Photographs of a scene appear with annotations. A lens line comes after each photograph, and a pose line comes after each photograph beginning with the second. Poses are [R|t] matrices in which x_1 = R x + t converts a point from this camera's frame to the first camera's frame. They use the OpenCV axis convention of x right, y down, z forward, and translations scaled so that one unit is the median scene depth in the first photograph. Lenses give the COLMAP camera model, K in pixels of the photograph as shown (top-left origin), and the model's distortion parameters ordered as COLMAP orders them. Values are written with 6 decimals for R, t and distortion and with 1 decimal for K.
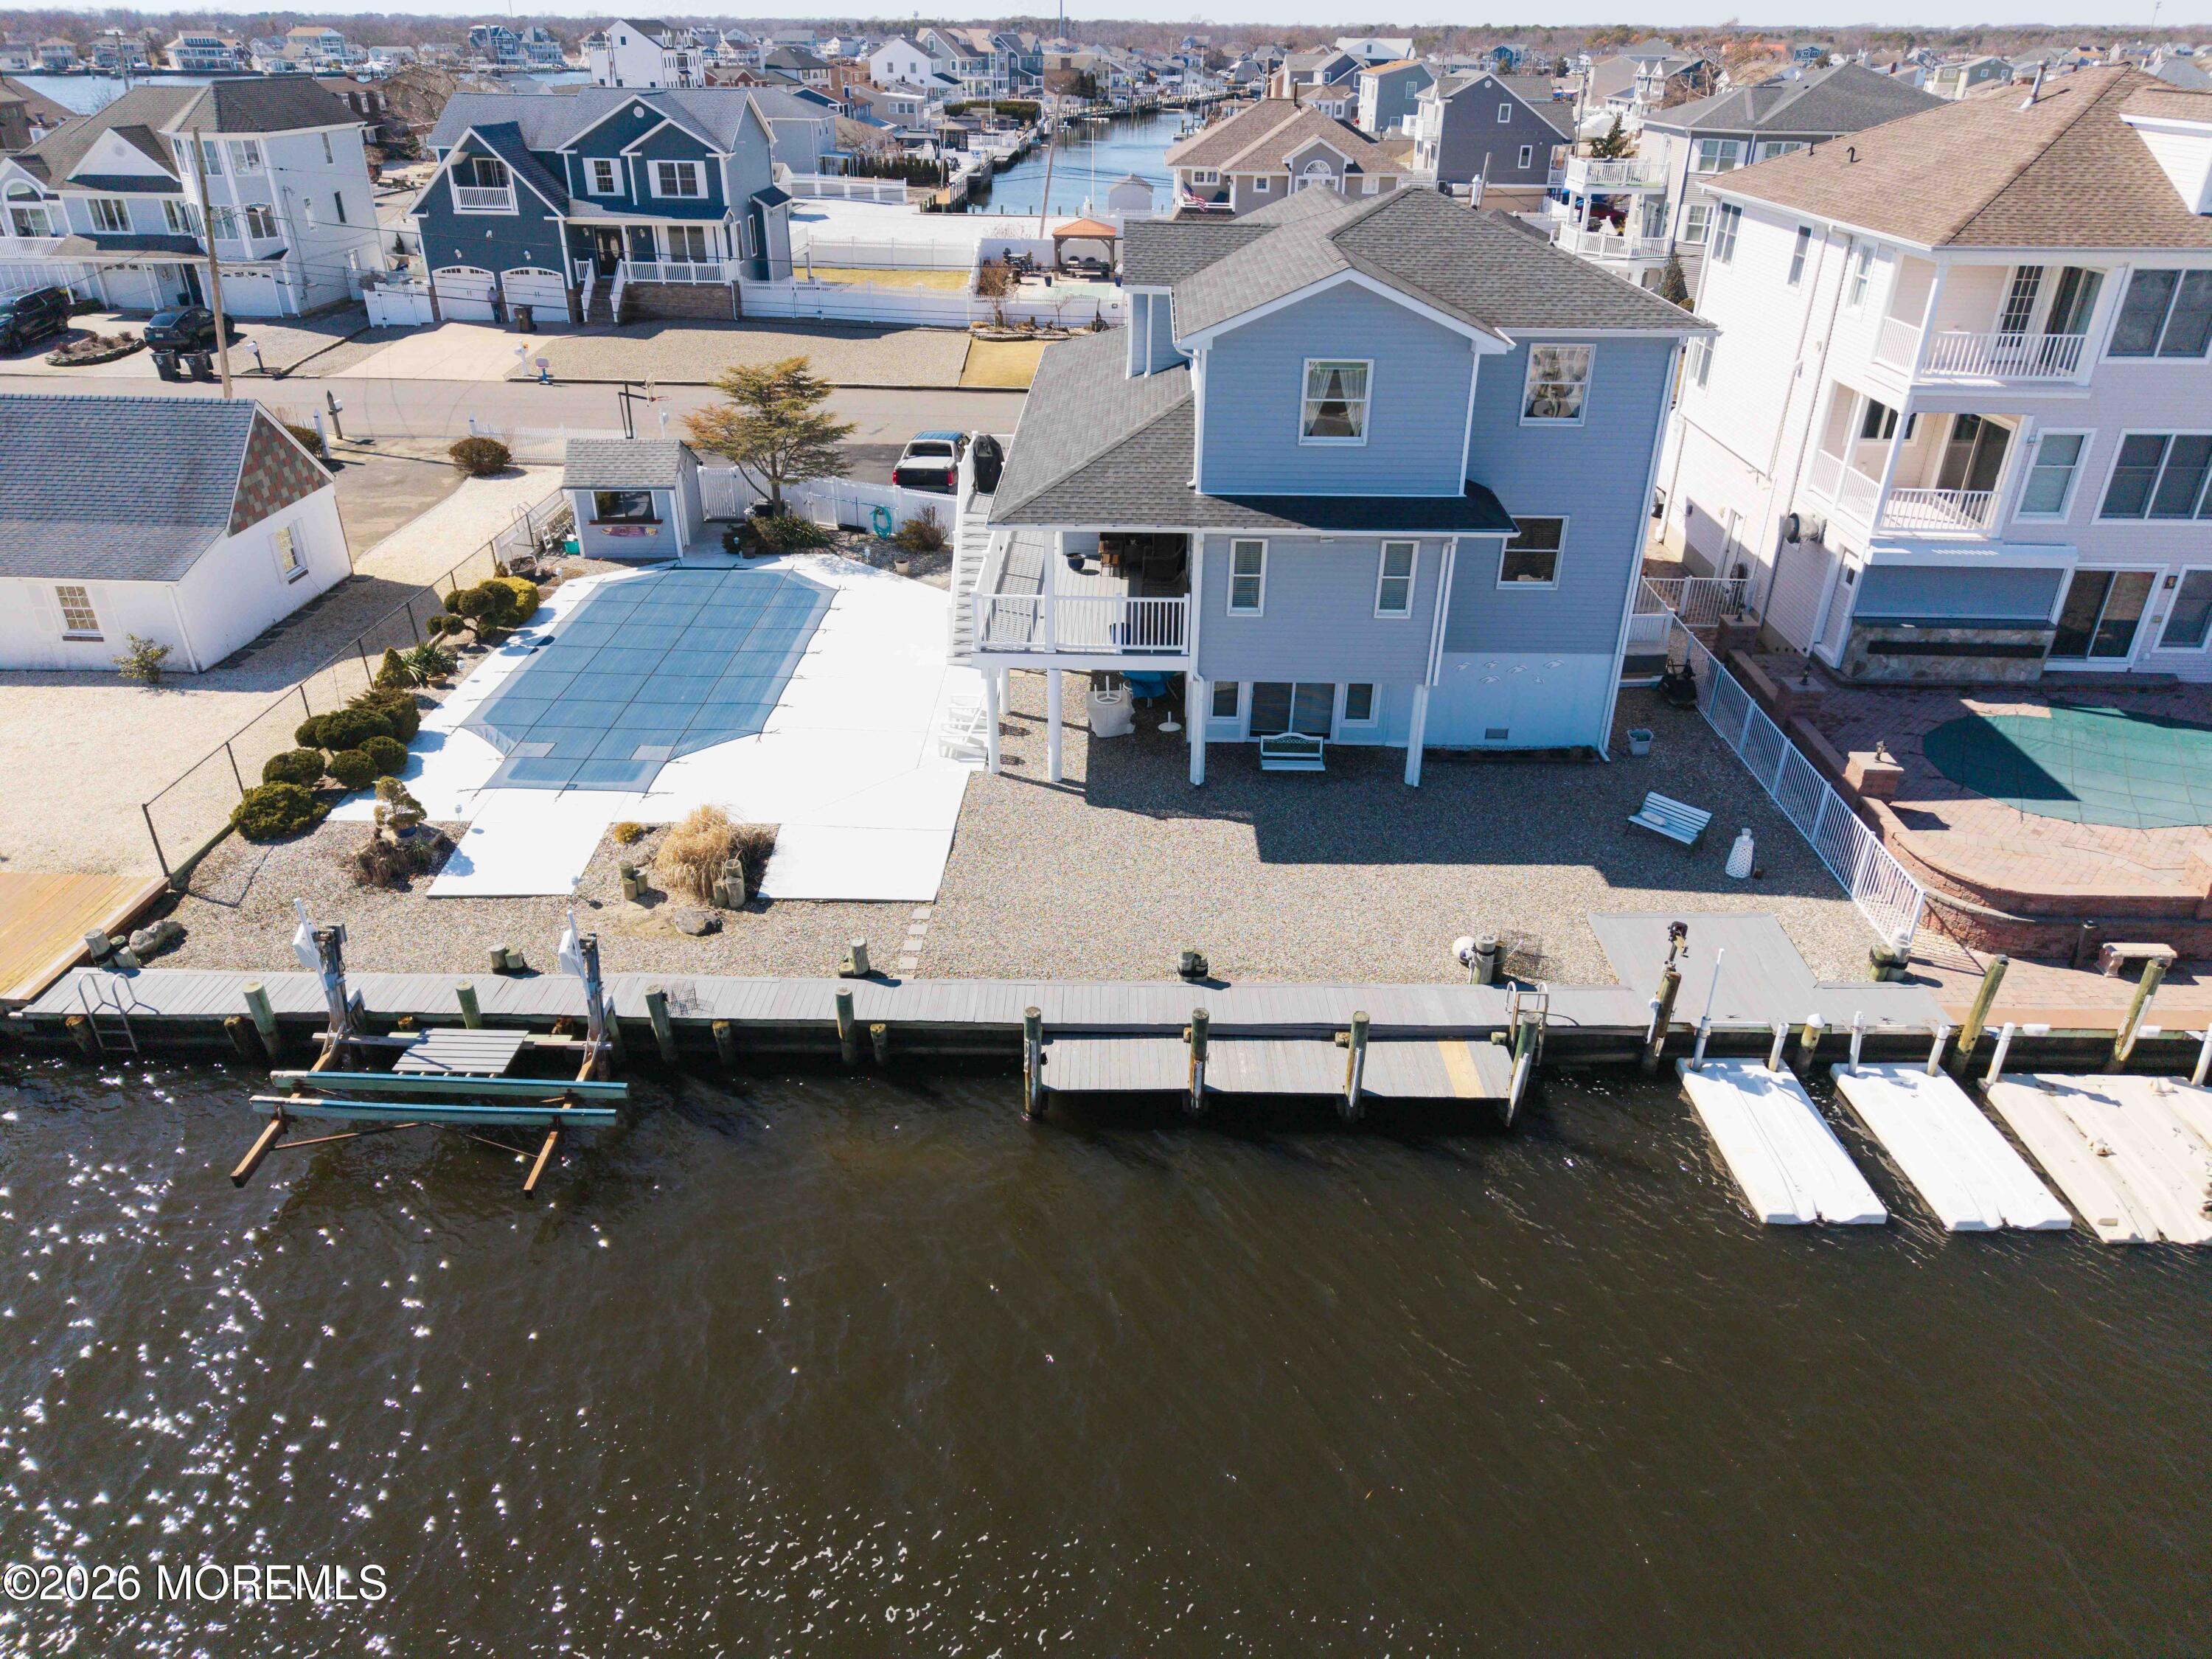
lens RADIAL K [[1475.2, 0, 1107.6], [0, 1475.2, 845.3], [0, 0, 1]] dist [0.017542, -0.007795]
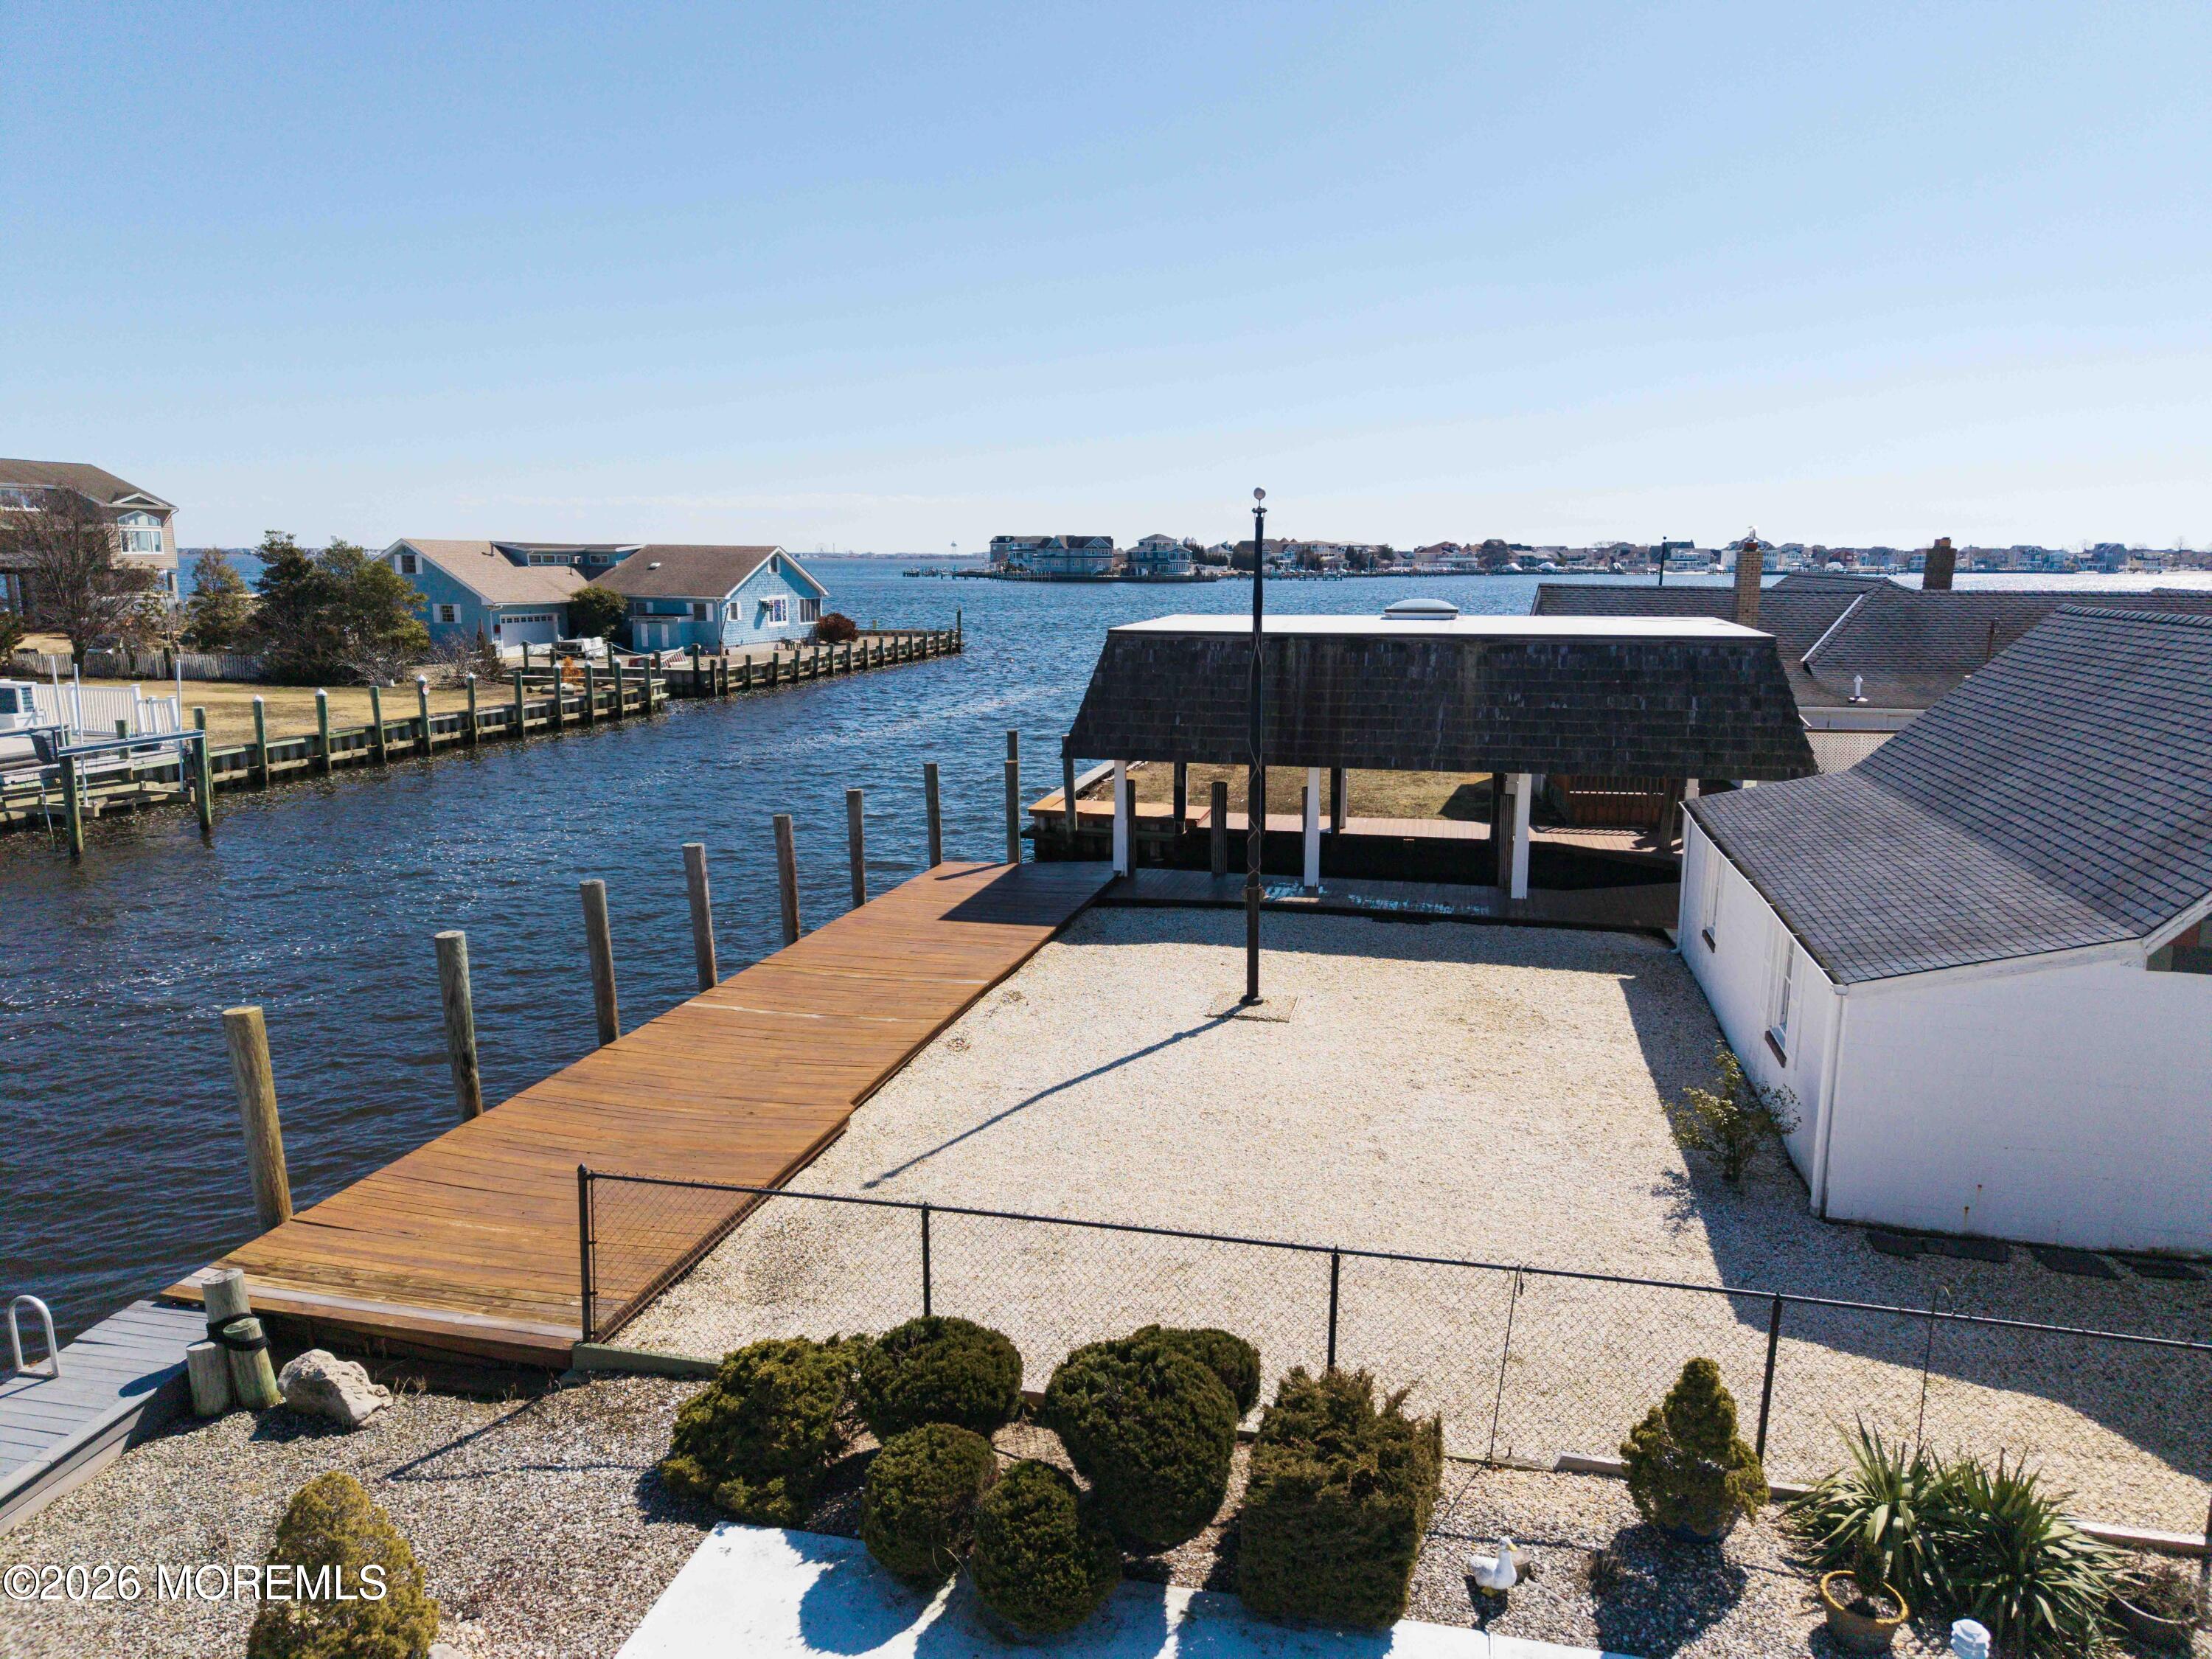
lens RADIAL K [[1475.2, 0, 1107.6], [0, 1475.2, 845.3], [0, 0, 1]] dist [0.017542, -0.007795]
pose [[-0.205976, 0.182318, -0.961423, -0.239163], [-0.471576, 0.842385, 0.260776, -0.238229], [0.857432, 0.507098, -0.087534, 0.923835]]
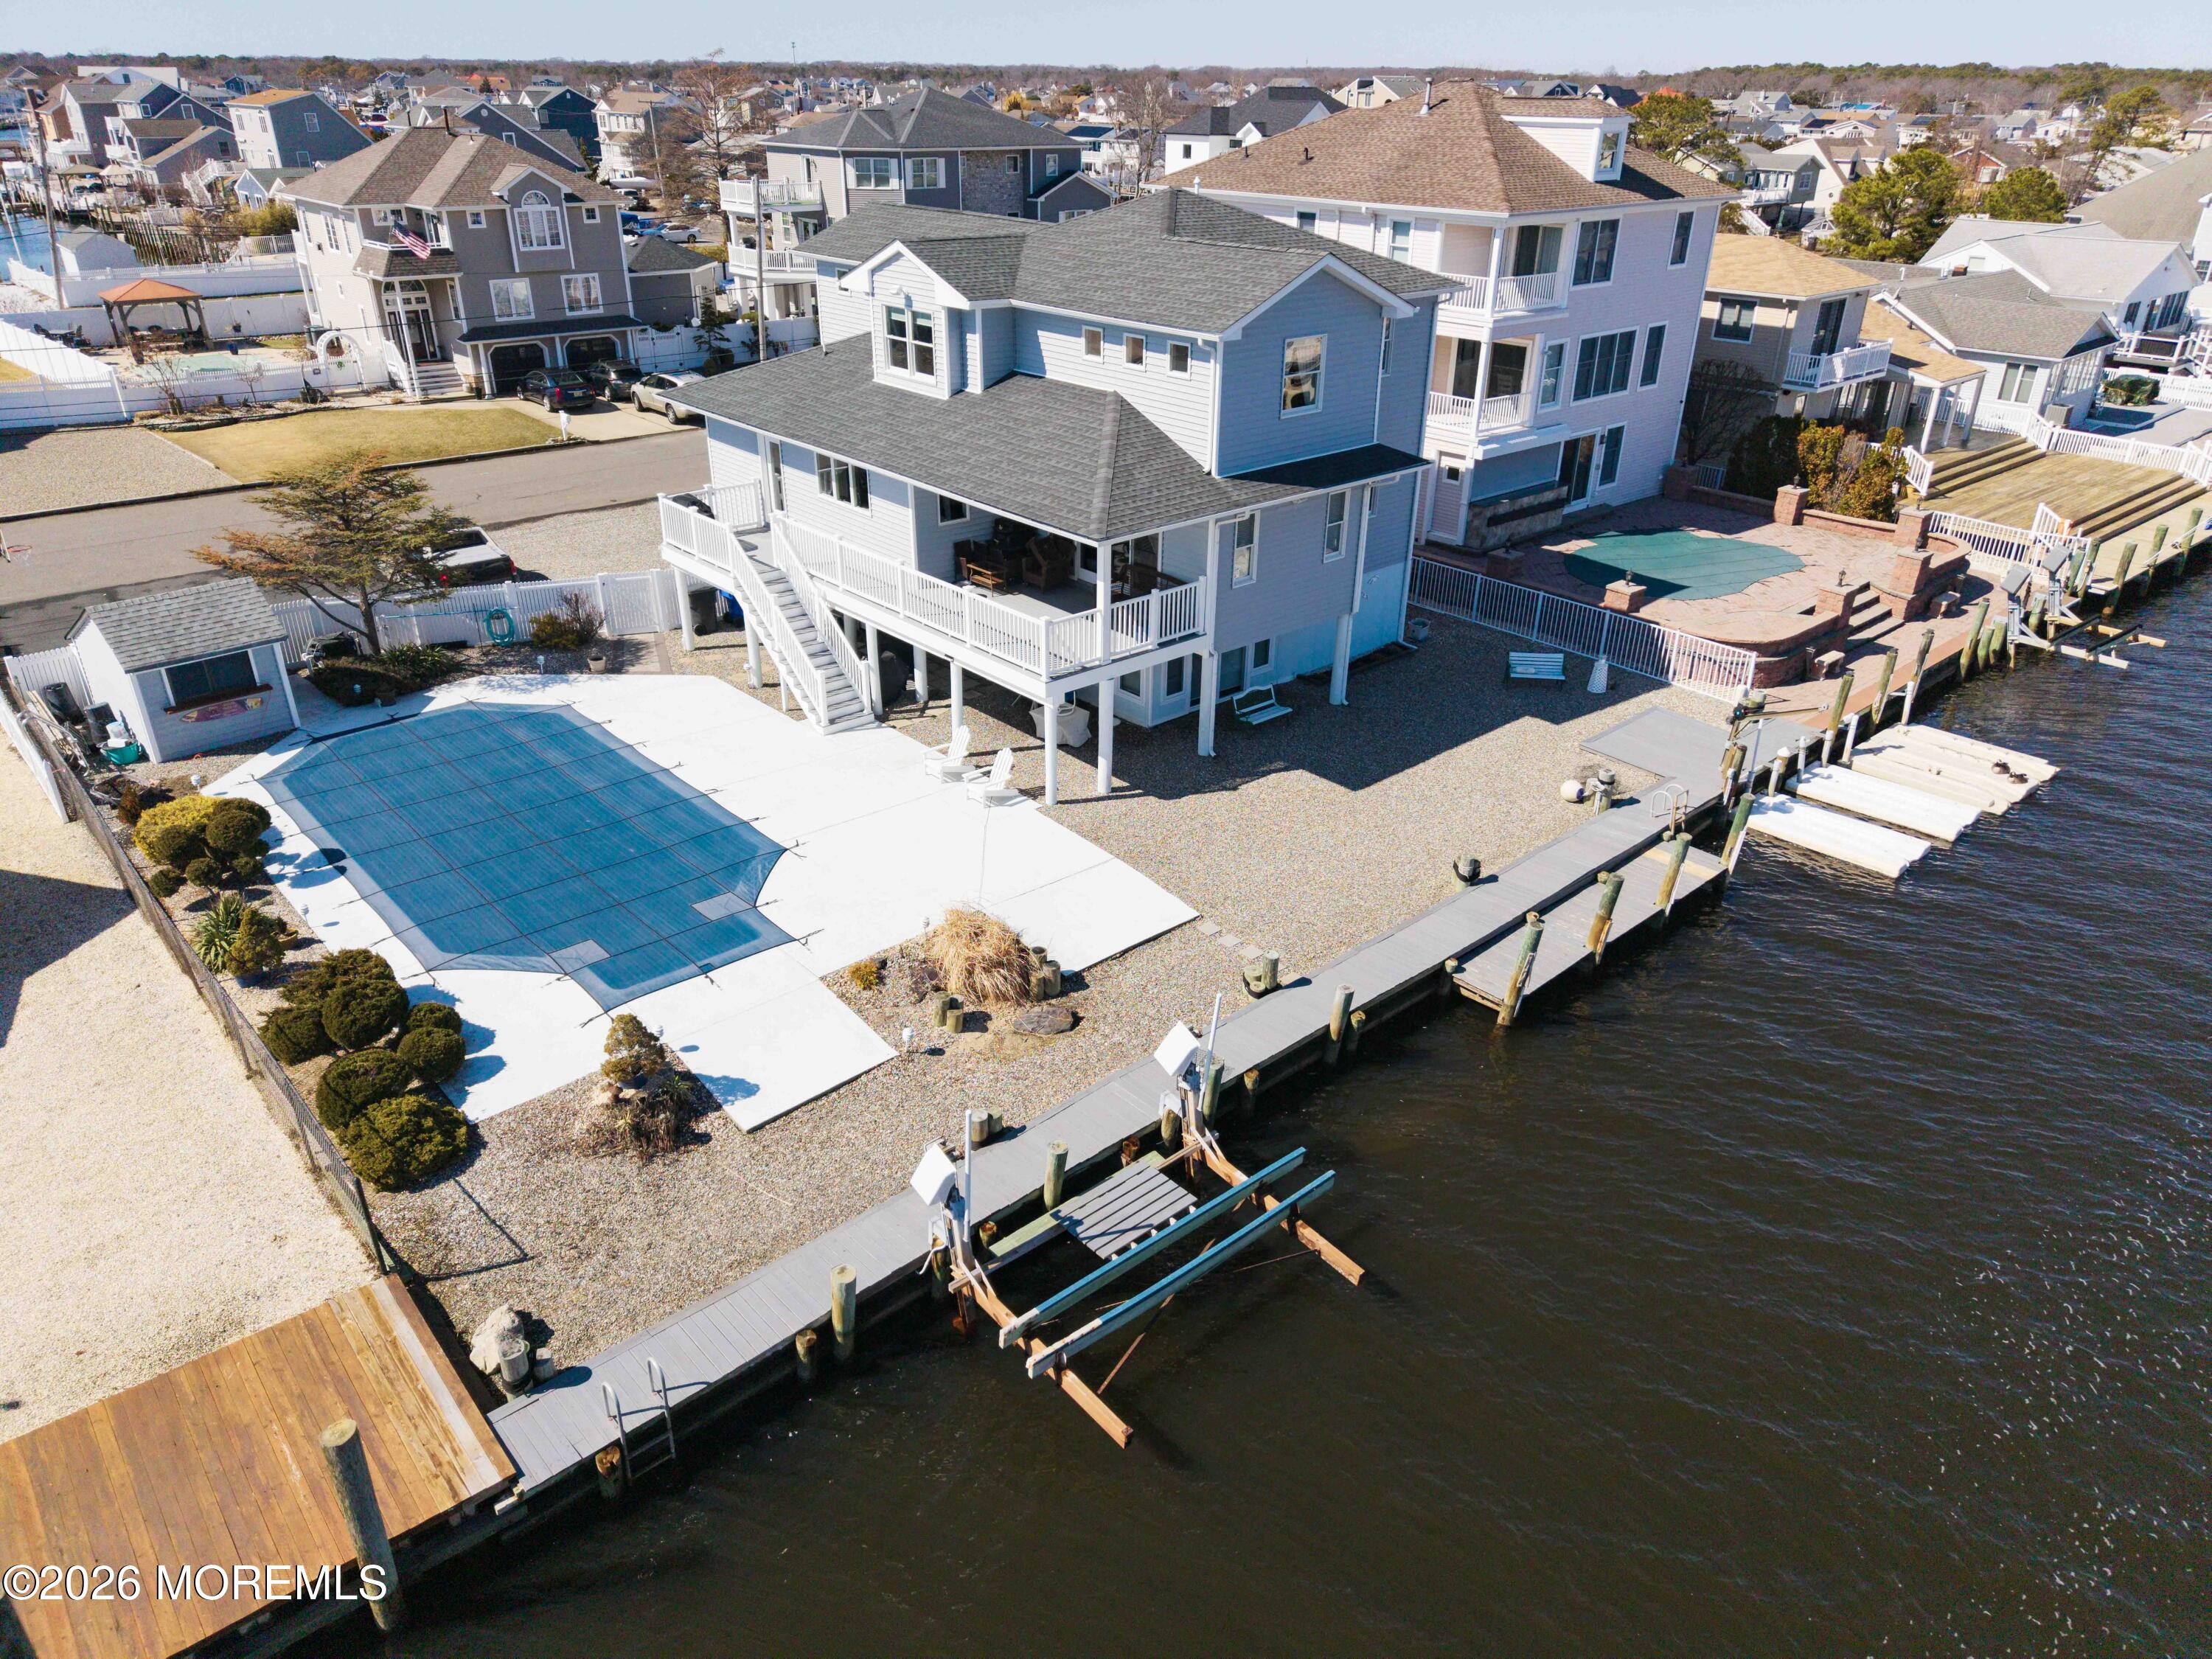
lens RADIAL K [[1475.2, 0, 1107.6], [0, 1475.2, 845.3], [0, 0, 1]] dist [0.017542, -0.007795]
pose [[0.732187, -0.313956, 0.604428, -0.625183], [0.324524, 0.941026, 0.095675, -0.101508], [-0.598821, 0.126099, 0.790894, 0.209386]]
